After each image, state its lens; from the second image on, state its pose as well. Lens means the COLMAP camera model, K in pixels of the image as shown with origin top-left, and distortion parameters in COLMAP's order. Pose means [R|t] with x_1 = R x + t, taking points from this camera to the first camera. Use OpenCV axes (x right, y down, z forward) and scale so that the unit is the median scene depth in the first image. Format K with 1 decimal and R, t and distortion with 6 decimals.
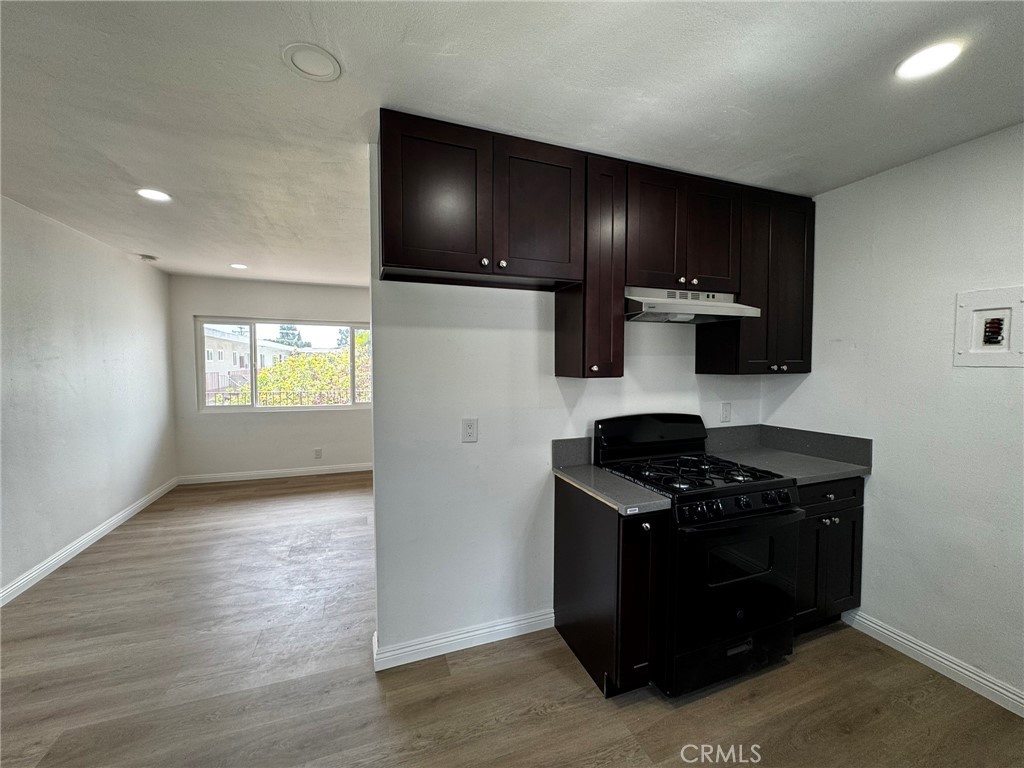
lens RADIAL K [[411.2, 0, 514.1], [0, 411.2, 385.7], [0, 0, 1]] dist [-0.007795, 0.001312]
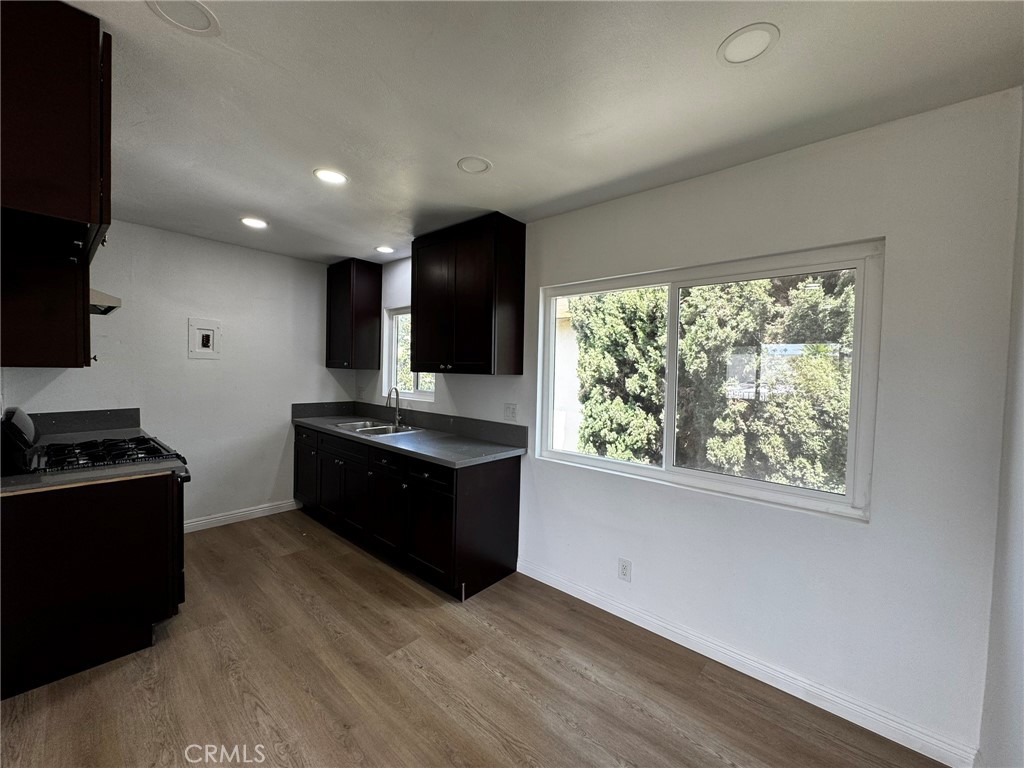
lens RADIAL K [[411.2, 0, 511.2], [0, 411.2, 379.8], [0, 0, 1]] dist [-0.007795, 0.001312]
pose [[-0.465267, -0.046329, 0.883957, -1.229946], [0.012141, 0.998201, 0.058707, -0.043634], [-0.885087, 0.038046, -0.463867, 0.612006]]
